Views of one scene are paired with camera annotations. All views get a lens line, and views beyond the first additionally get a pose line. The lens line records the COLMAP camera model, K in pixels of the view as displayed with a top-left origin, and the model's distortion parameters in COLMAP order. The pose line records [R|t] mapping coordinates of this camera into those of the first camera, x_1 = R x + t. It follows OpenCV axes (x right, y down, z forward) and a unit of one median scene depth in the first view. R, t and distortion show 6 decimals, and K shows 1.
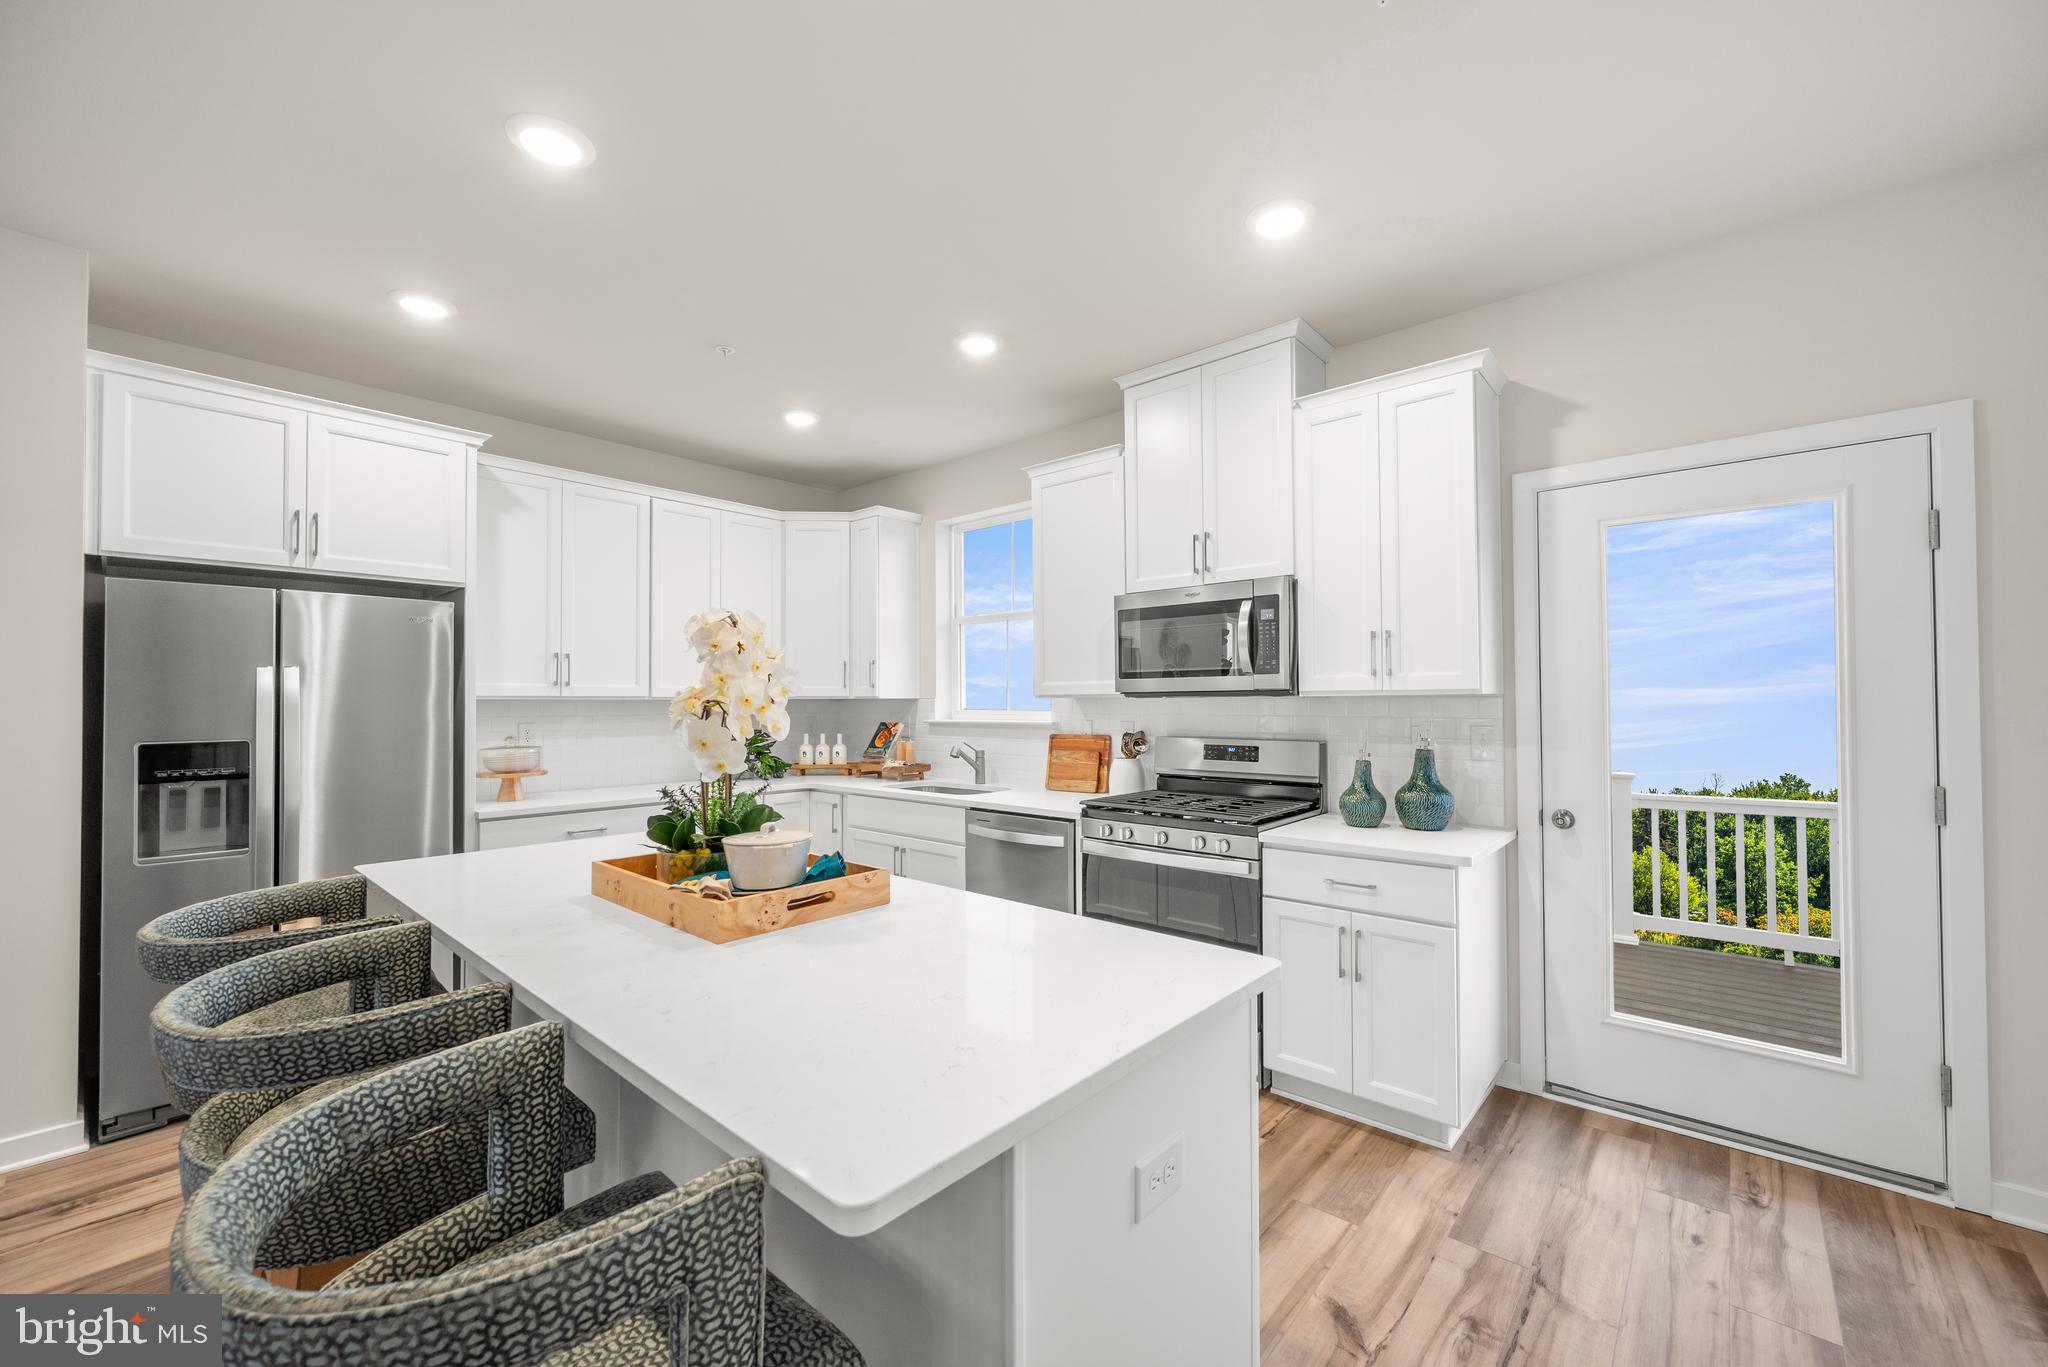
lens RADIAL K [[805.7, 0, 1036.3], [0, 805.7, 690.2], [0, 0, 1]] dist [-0.003511, 0.000694]
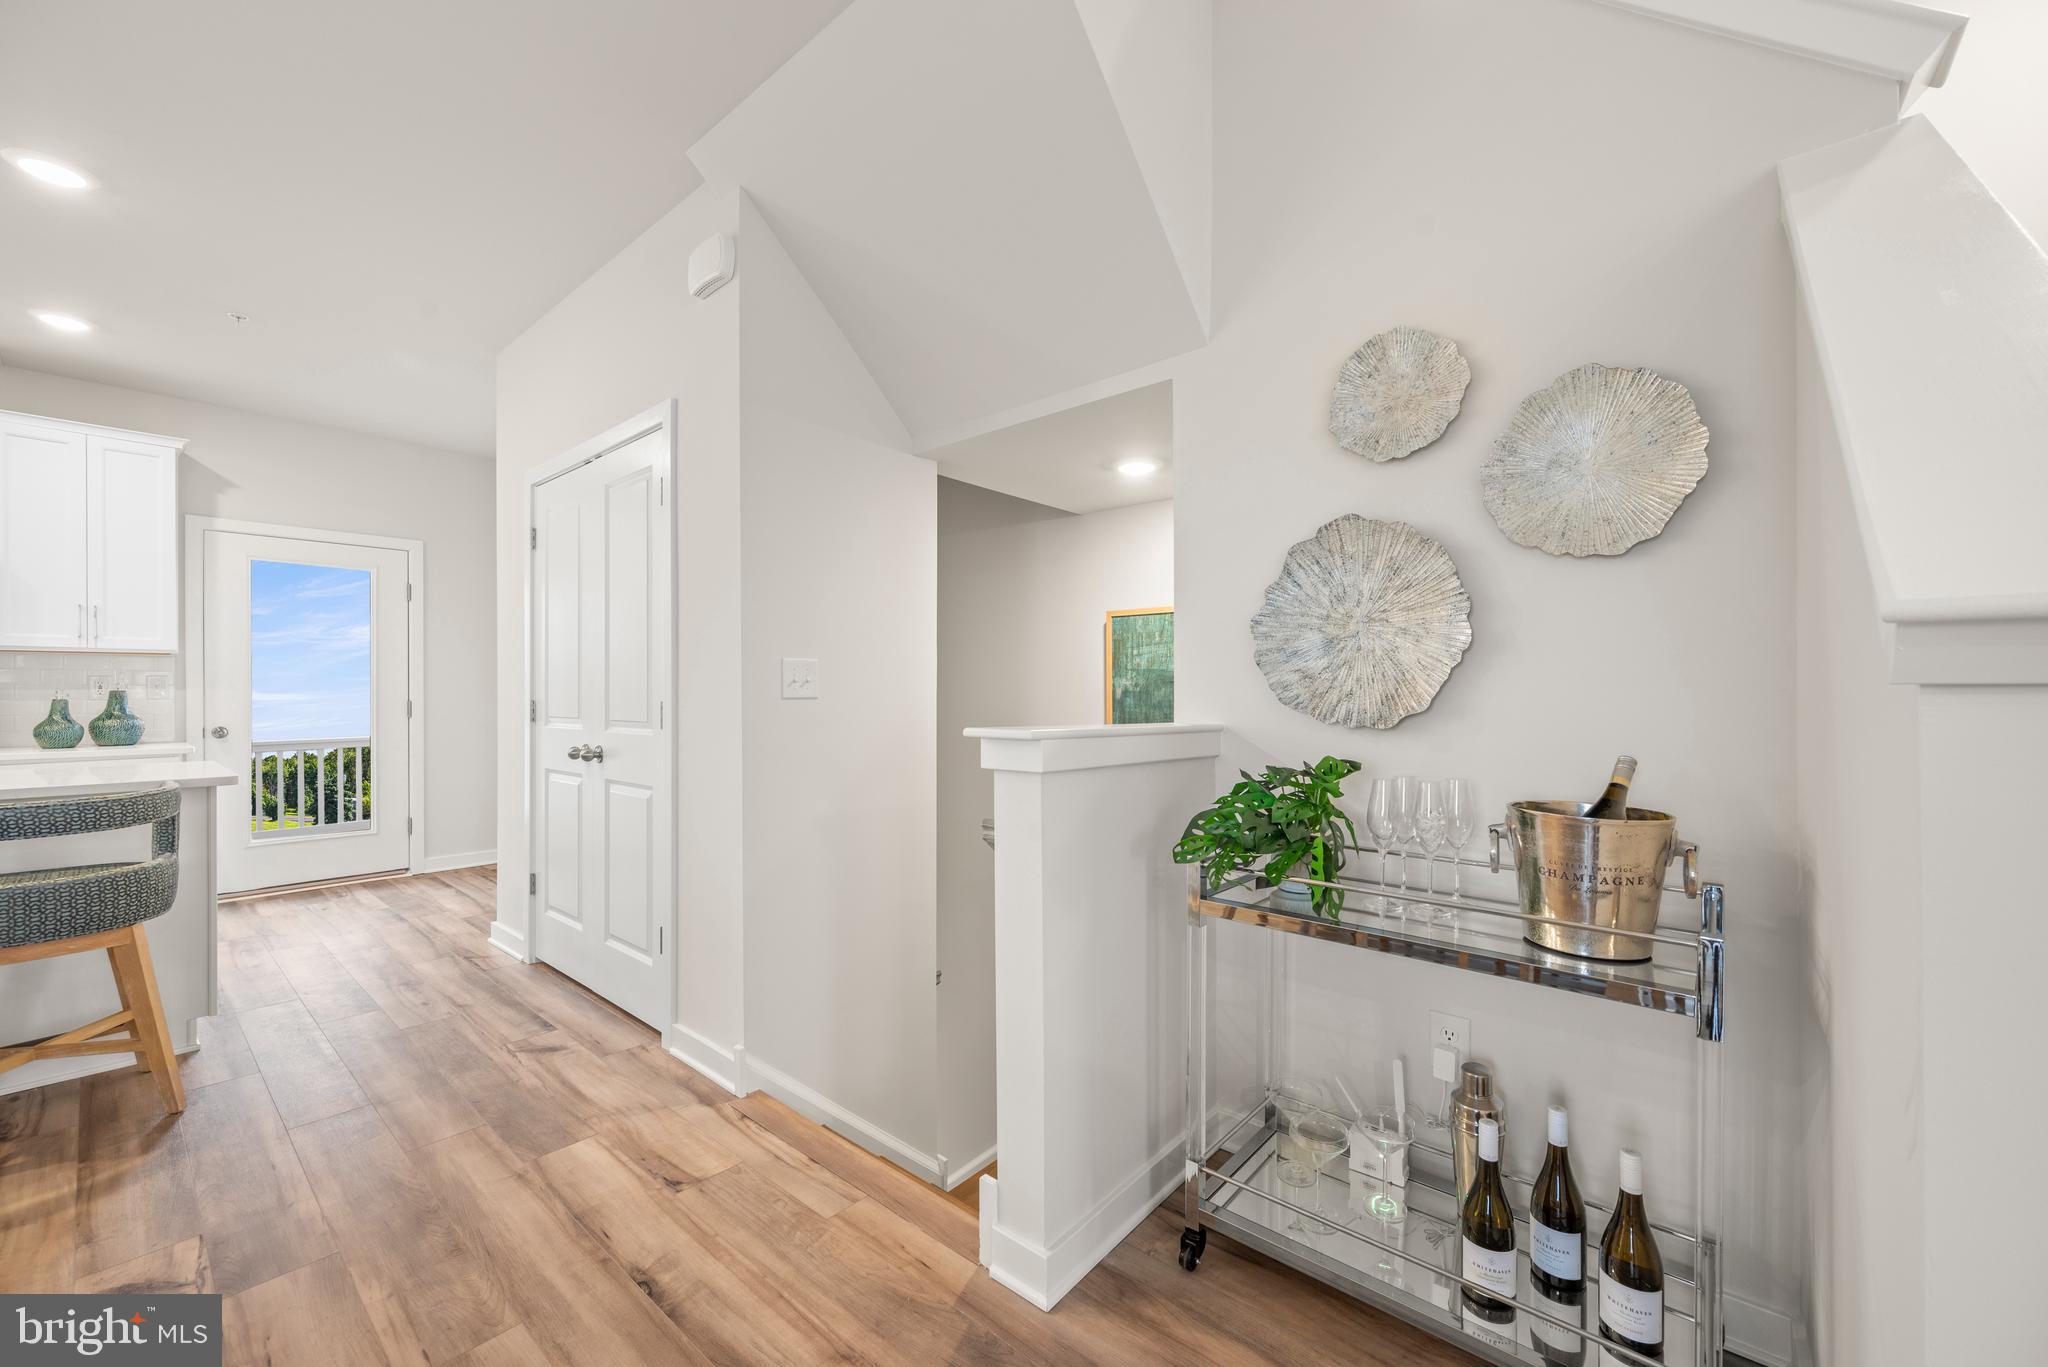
lens RADIAL K [[805.7, 0, 1036.3], [0, 805.7, 689.3], [0, 0, 1]] dist [-0.003511, 0.000694]
pose [[-0.011663, 0.007457, 0.999904, -0.816809], [-0.011701, 0.999903, -0.007593, 0.052581], [-0.999864, -0.011788, -0.011574, -0.528425]]
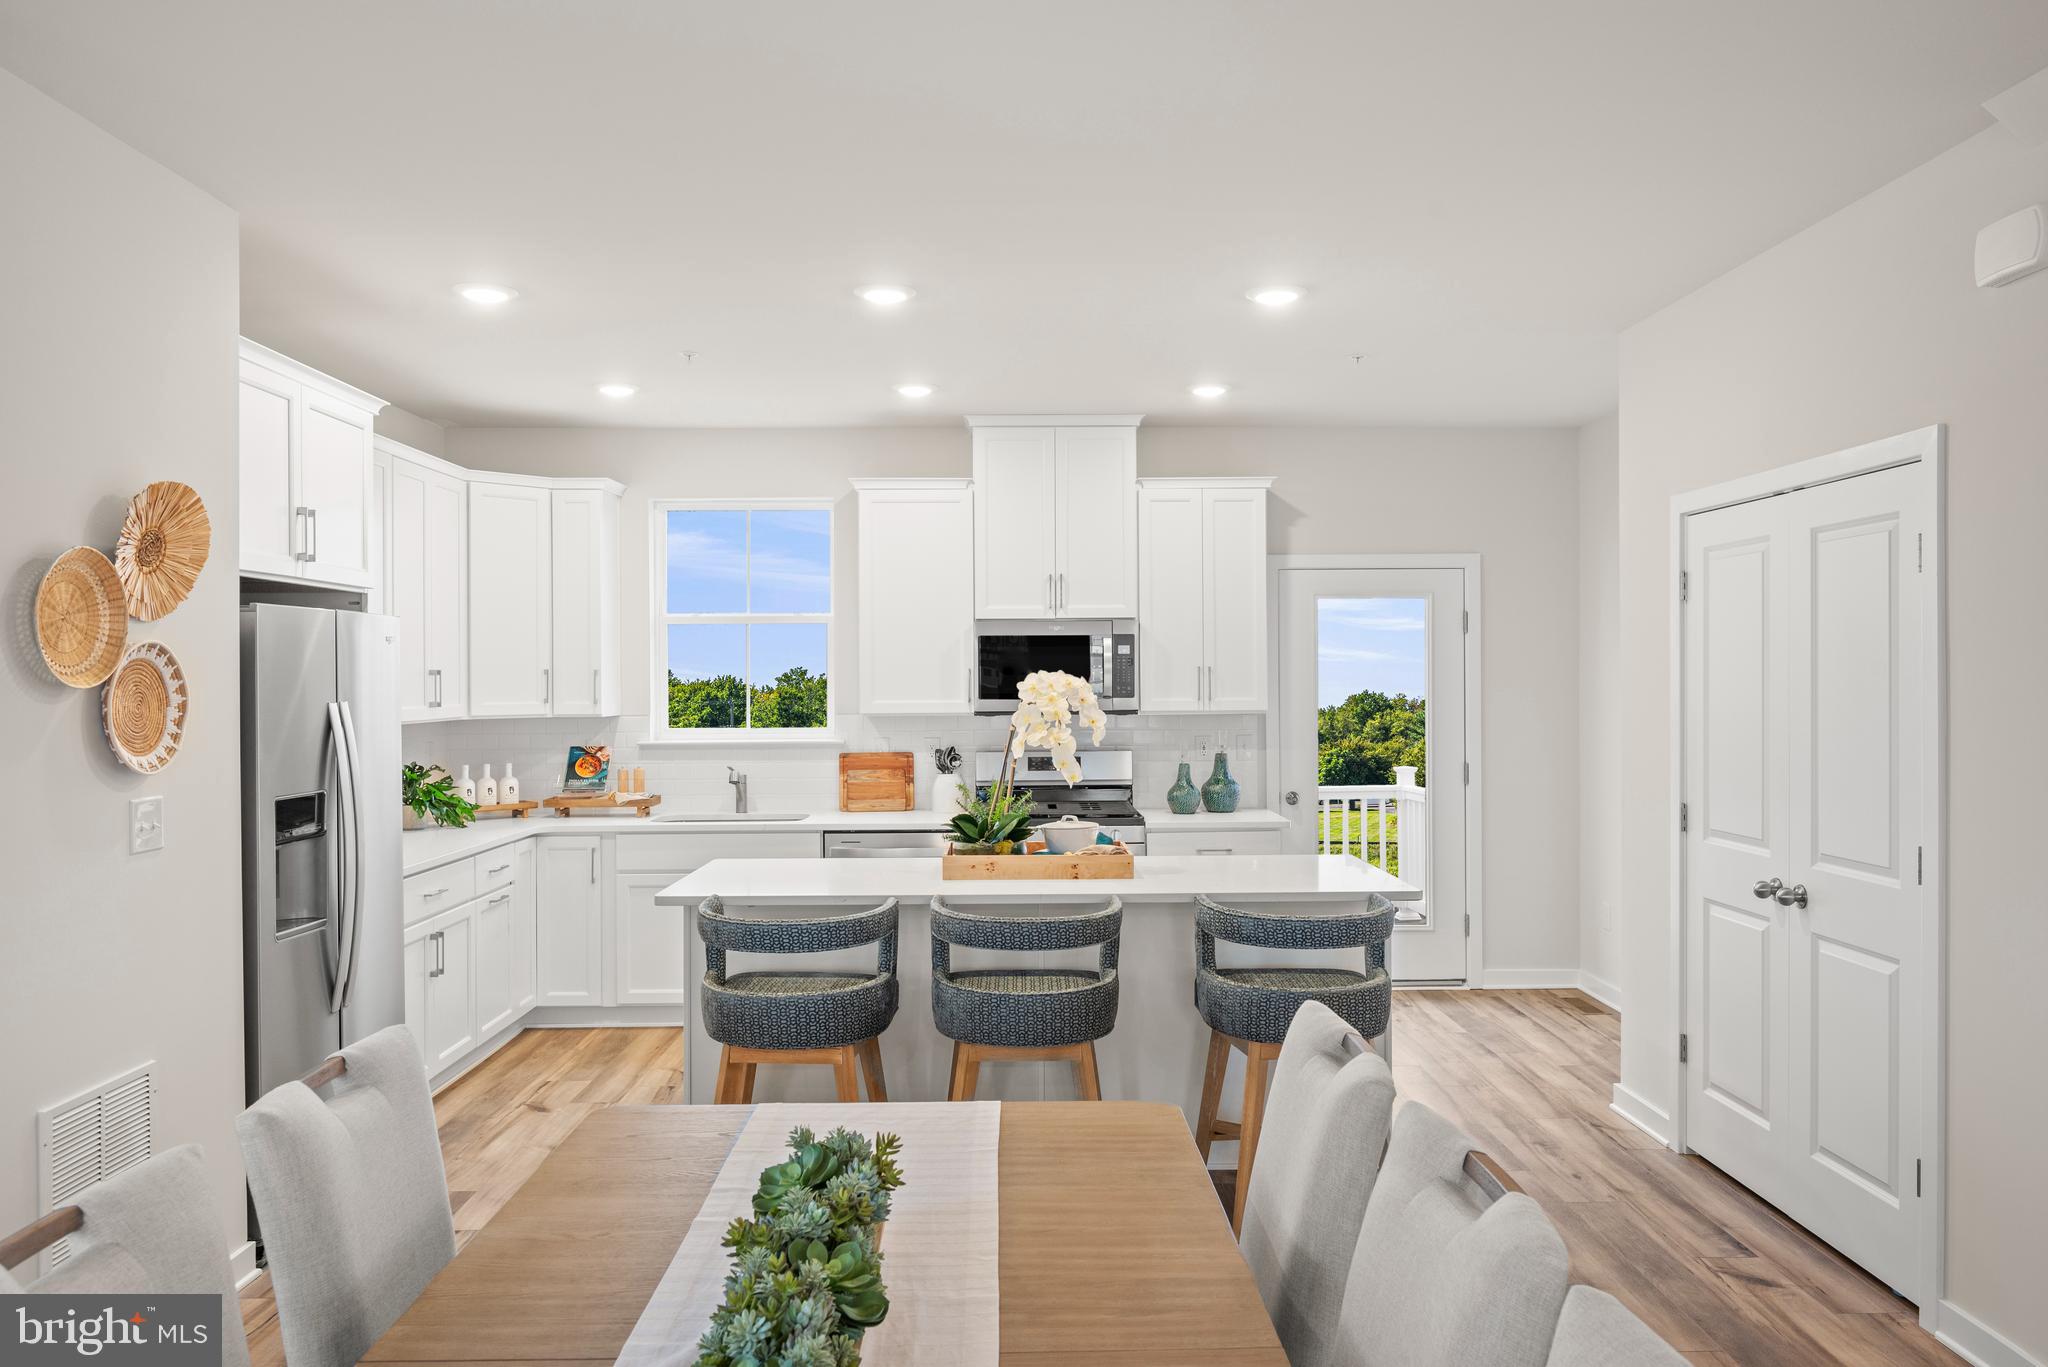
lens RADIAL K [[1458.6, 0, 1038.3], [0, 1458.6, 691.3], [0, 0, 1]] dist [0.002809, -0.001154]
pose [[0.738375, -0.006046, 0.674363, -1.174401], [-0.007498, 0.999824, 0.017174, -0.059624], [-0.674349, -0.017738, 0.738200, -0.508215]]
